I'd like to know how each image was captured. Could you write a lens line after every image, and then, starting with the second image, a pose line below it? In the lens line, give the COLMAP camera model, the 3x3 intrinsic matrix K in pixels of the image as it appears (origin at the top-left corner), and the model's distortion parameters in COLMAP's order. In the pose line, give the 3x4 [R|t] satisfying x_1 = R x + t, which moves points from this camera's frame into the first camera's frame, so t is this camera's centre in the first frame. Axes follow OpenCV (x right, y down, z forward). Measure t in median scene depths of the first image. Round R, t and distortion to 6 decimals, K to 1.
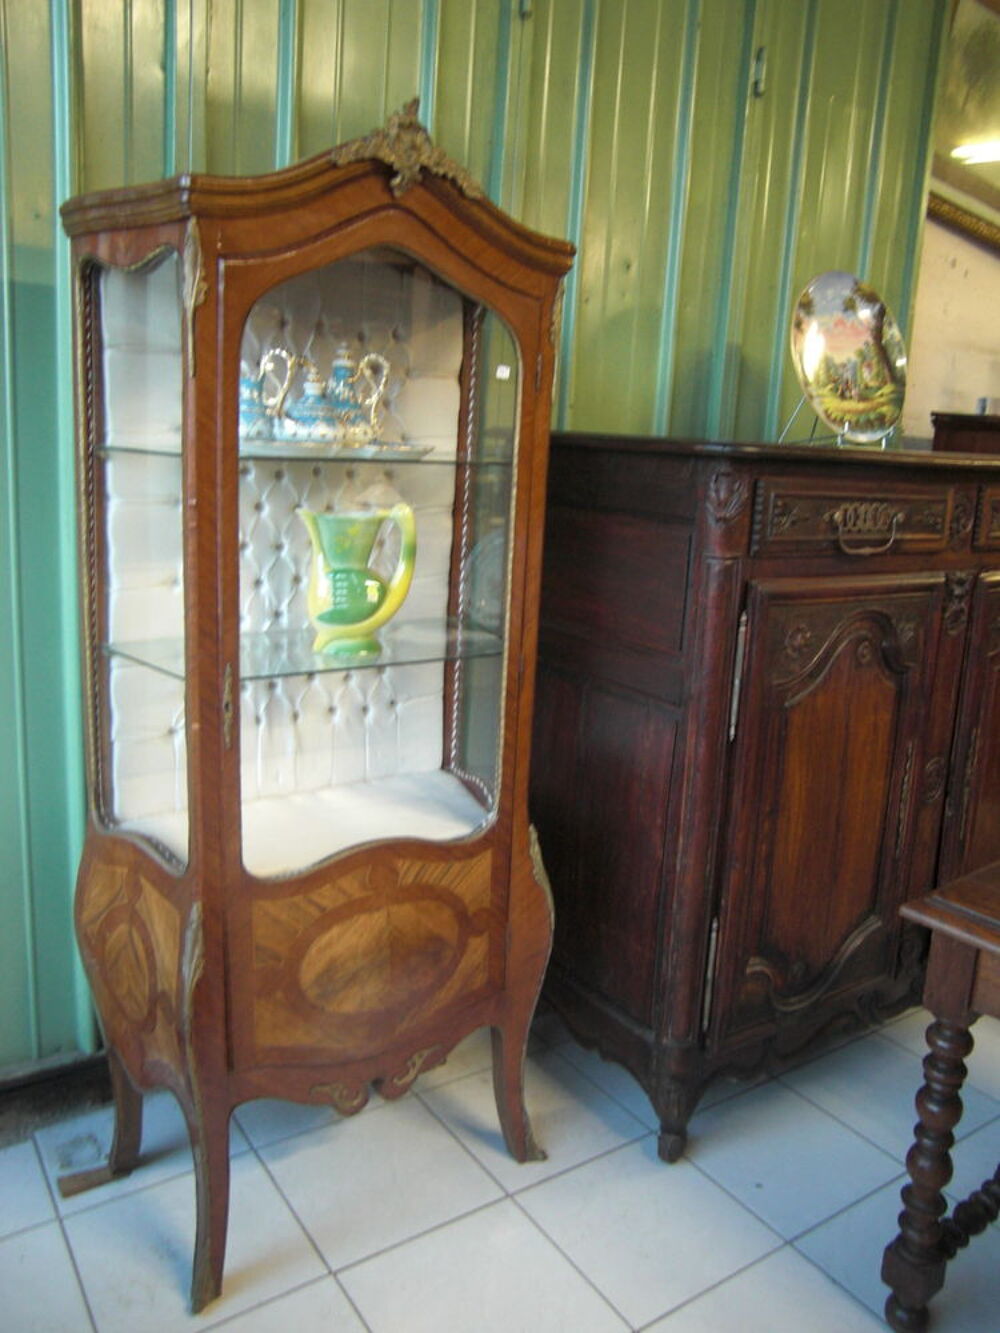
lens RADIAL K [[1053.7, 0, 503.1], [0, 1053.7, 668.4], [0, 0, 1]] dist [-0.092389, 0.075559]
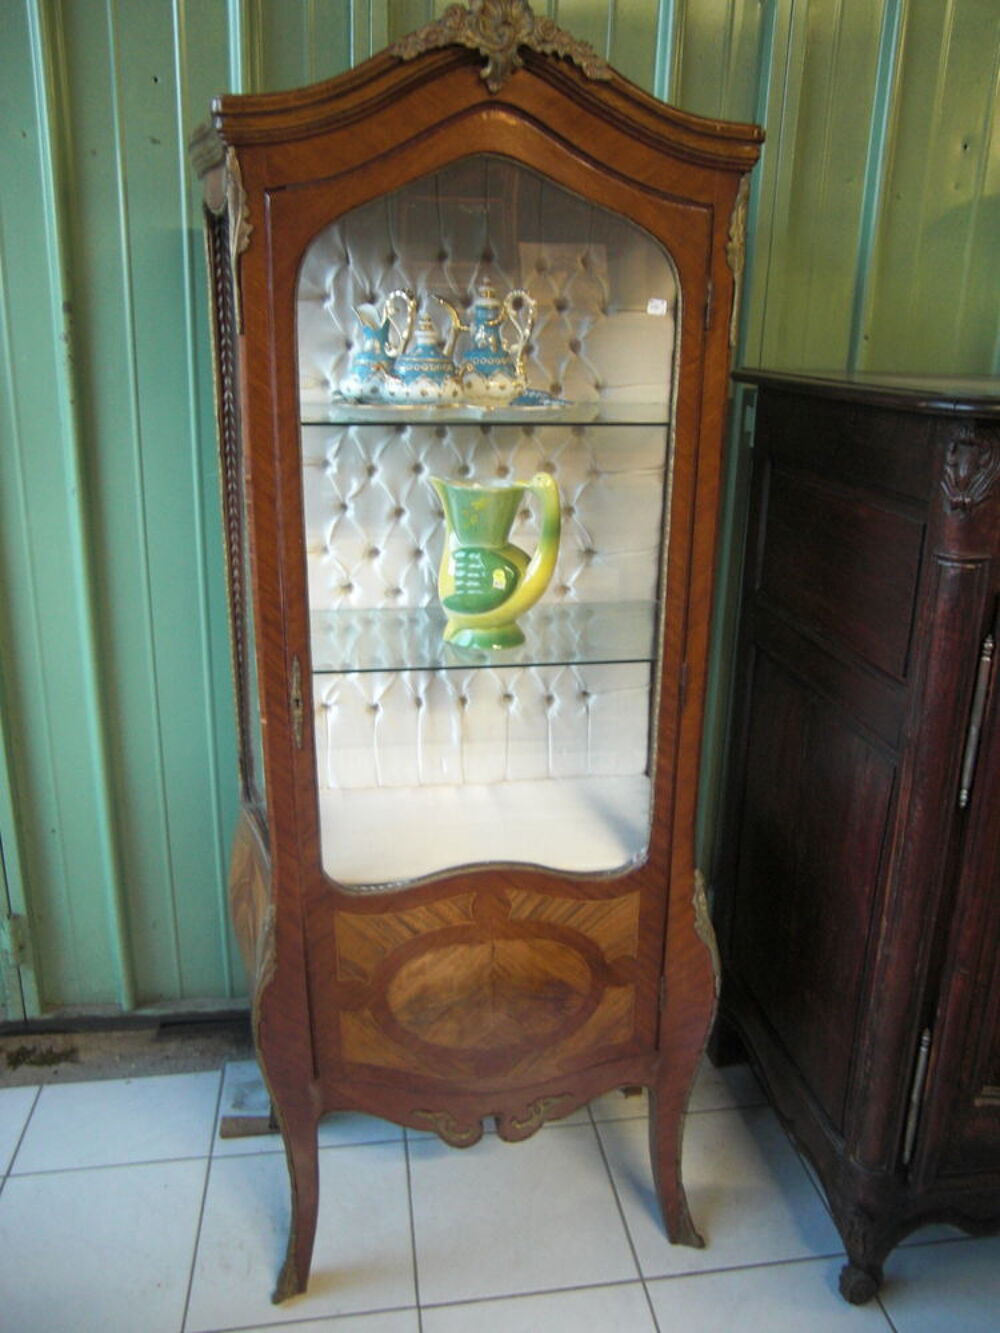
lens RADIAL K [[1053.7, 0, 503.1], [0, 1053.7, 668.4], [0, 0, 1]] dist [-0.092389, 0.075559]
pose [[0.899952, 0.100677, -0.424205, 0.226929], [-0.067271, 0.993387, 0.093046, -0.073211], [0.430768, -0.055201, 0.900773, 0.217218]]
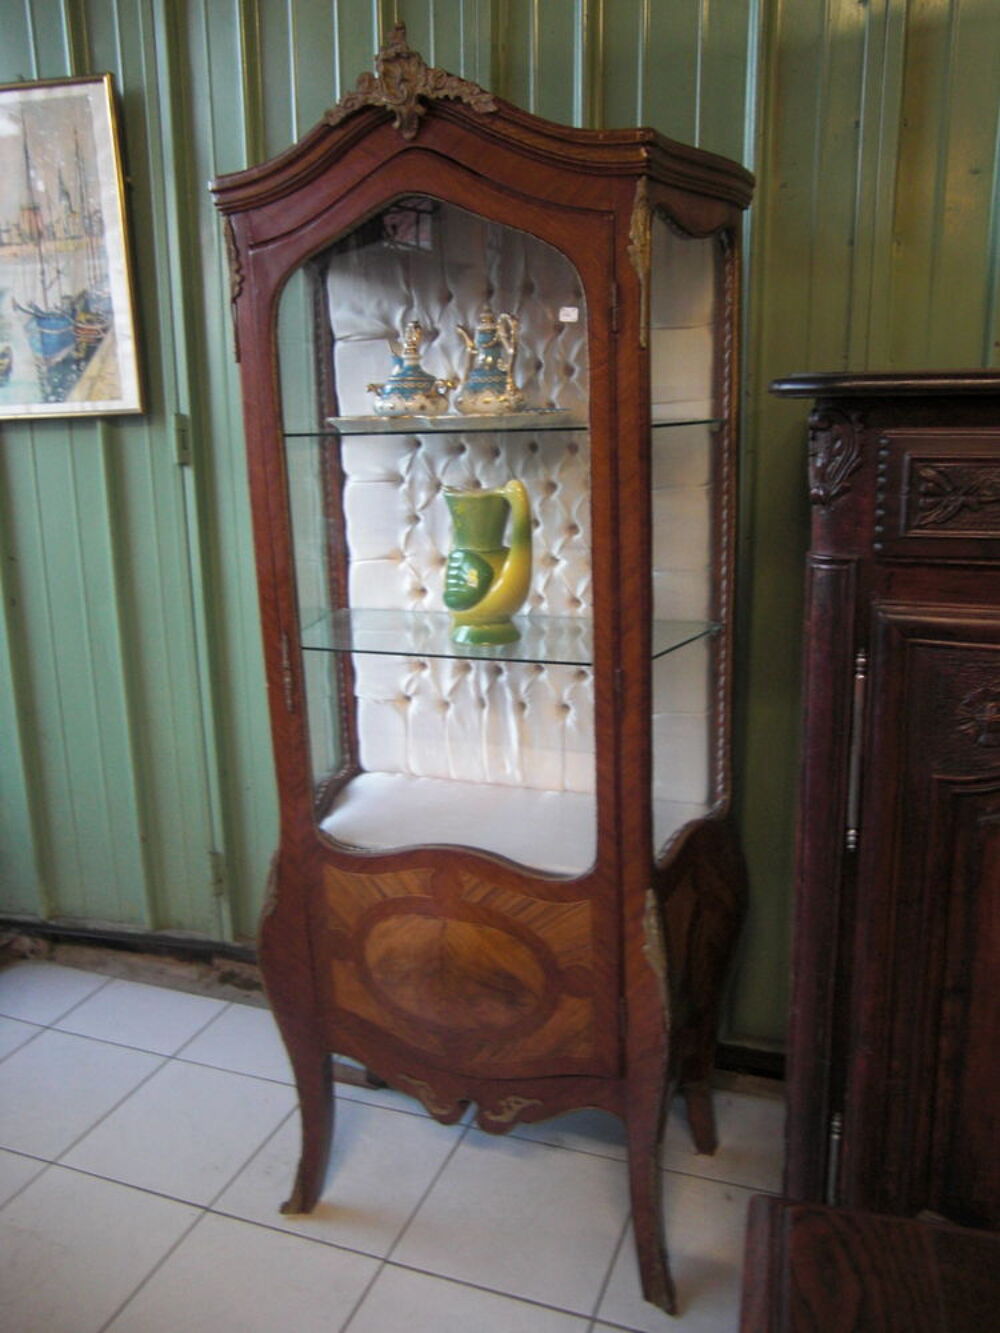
lens RADIAL K [[1053.7, 0, 503.1], [0, 1053.7, 668.4], [0, 0, 1]] dist [-0.092389, 0.075559]
pose [[0.574459, 0.133349, -0.807598, 0.591854], [-0.126641, 0.989240, 0.073259, -0.059454], [0.808677, 0.060190, 0.585166, 0.455290]]
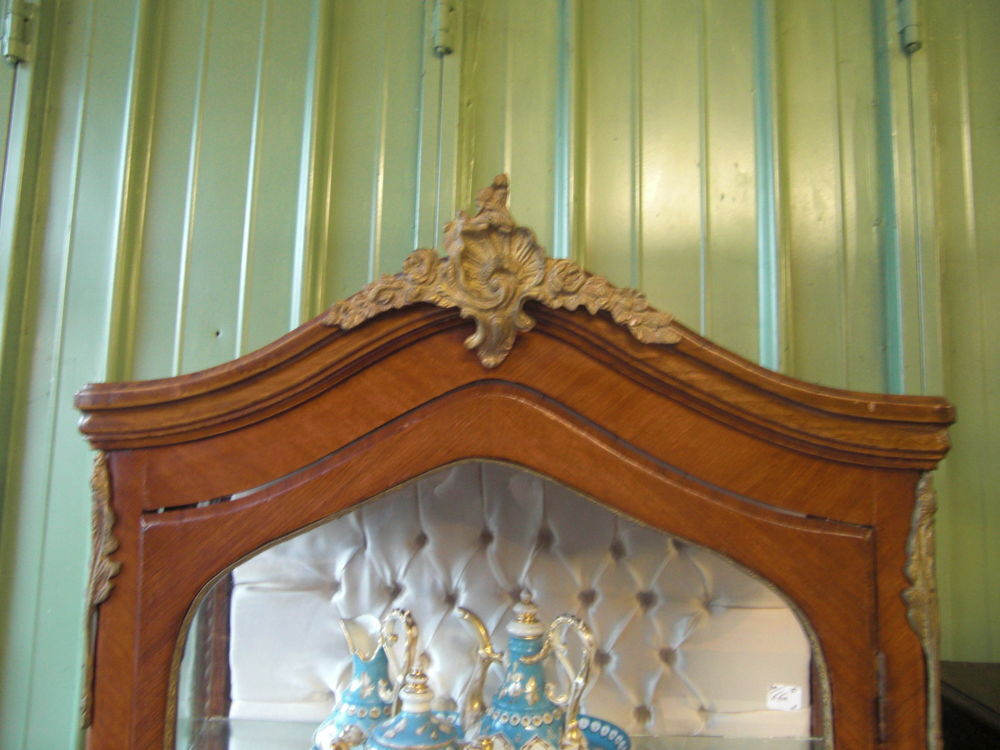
lens RADIAL K [[790.5, 0, 493.4], [0, 790.5, 370.4], [0, 0, 1]] dist [-0.092389, 0.075559]
pose [[0.787738, -0.104511, -0.607081, 0.104453], [-0.109287, 0.946160, -0.304693, -0.270994], [0.606239, 0.306364, 0.733904, 0.580949]]
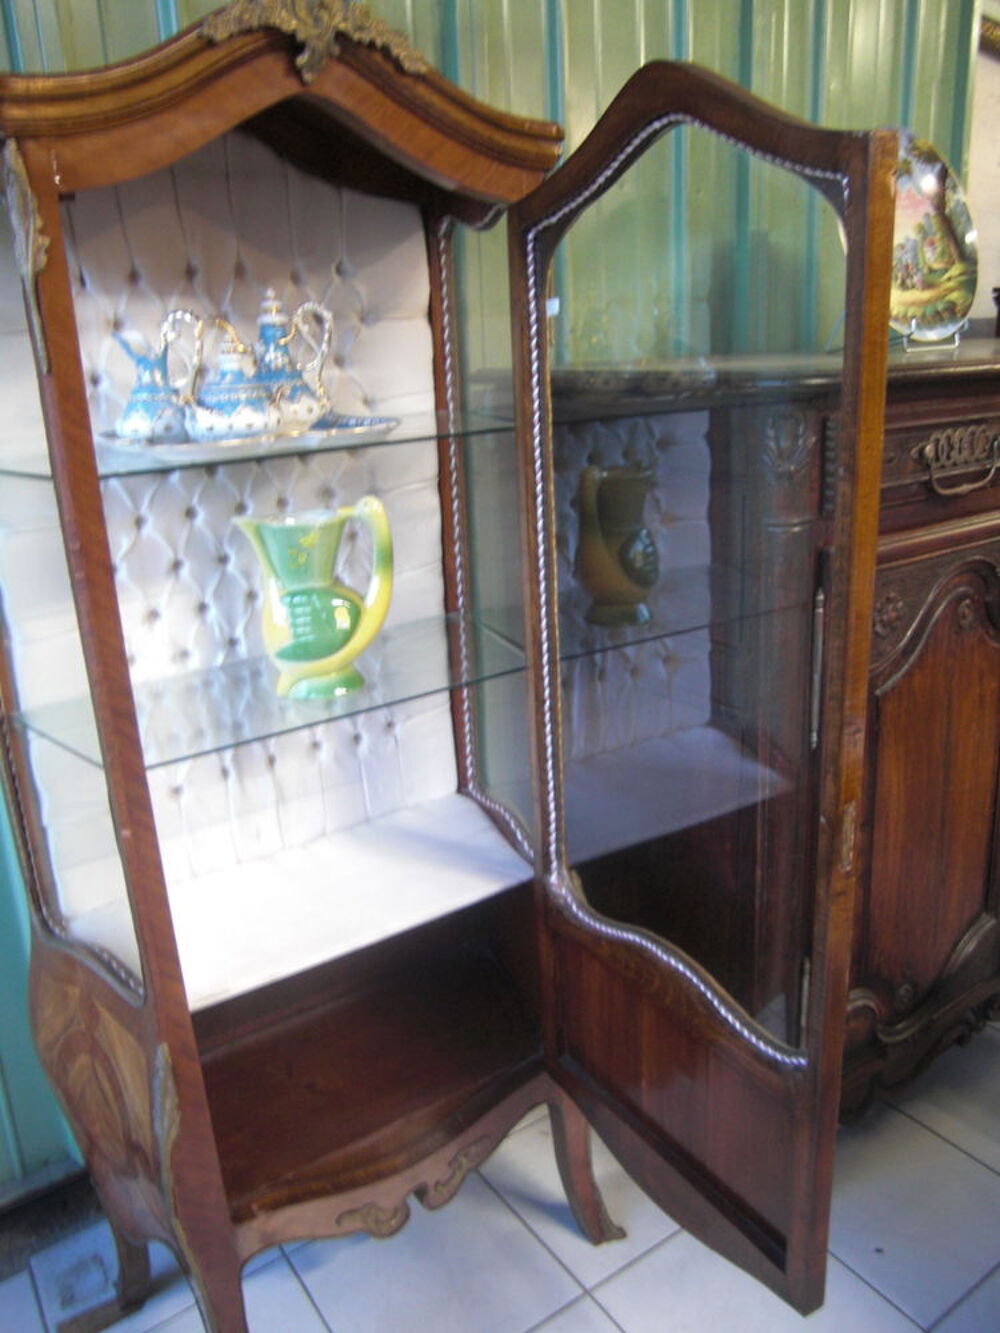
lens RADIAL K [[1053.7, 0, 503.1], [0, 1053.7, 668.4], [0, 0, 1]] dist [-0.092389, 0.075559]
pose [[0.995091, -0.096460, -0.022117, 0.006103], [0.098012, 0.991512, 0.085424, -0.082509], [0.013690, -0.087172, 0.996099, 0.211735]]
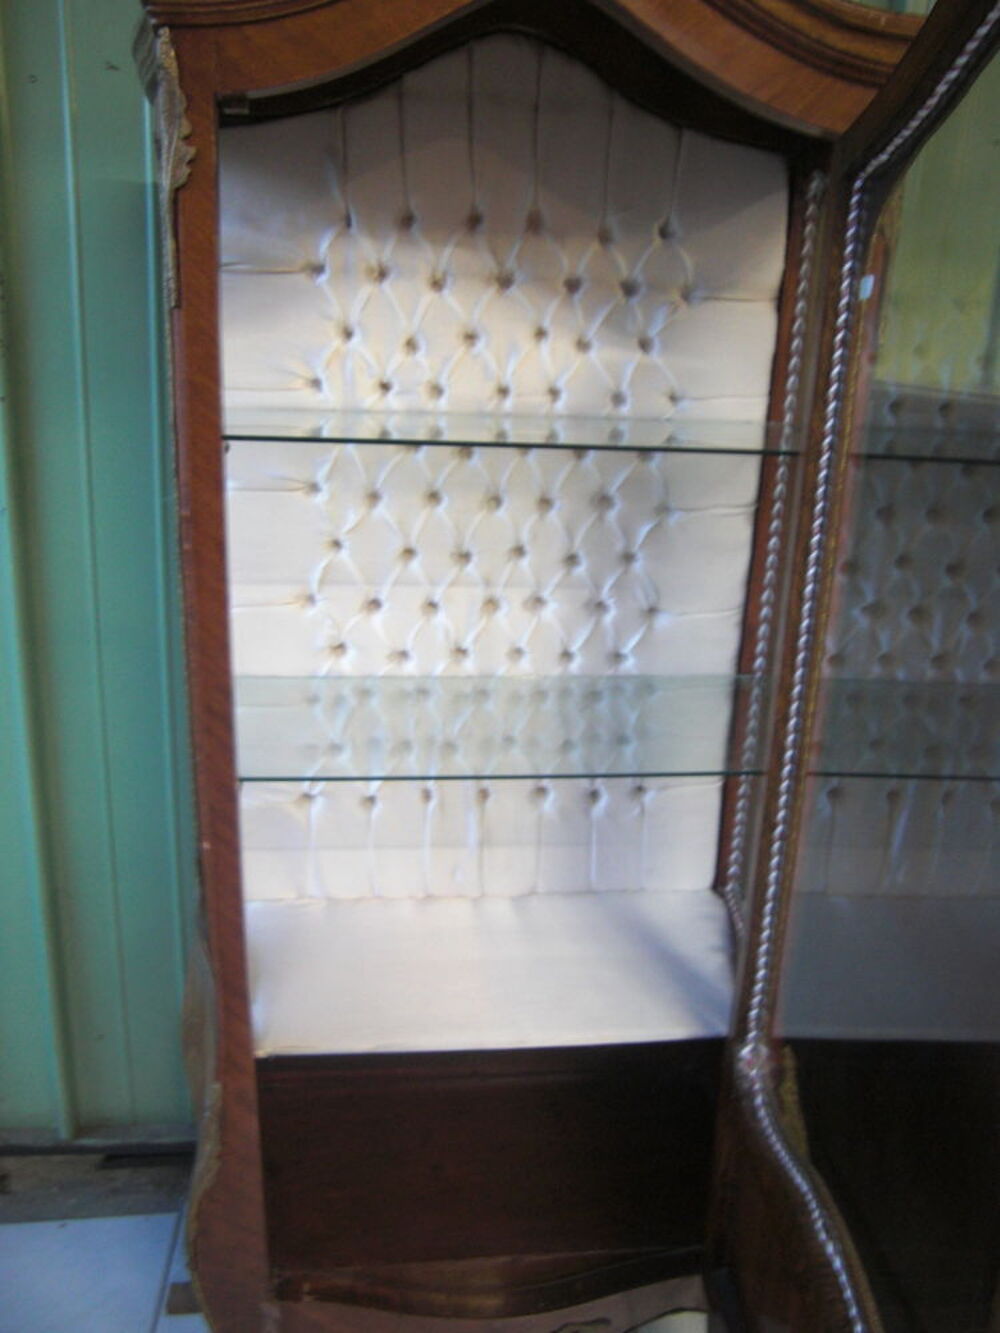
lens RADIAL K [[1053.7, 0, 503.1], [0, 1053.7, 668.4], [0, 0, 1]] dist [-0.092389, 0.075559]
pose [[0.884291, 0.126581, -0.449452, 0.127416], [-0.098340, 0.991452, 0.085745, -0.107045], [0.456464, -0.031624, 0.889180, 0.407032]]
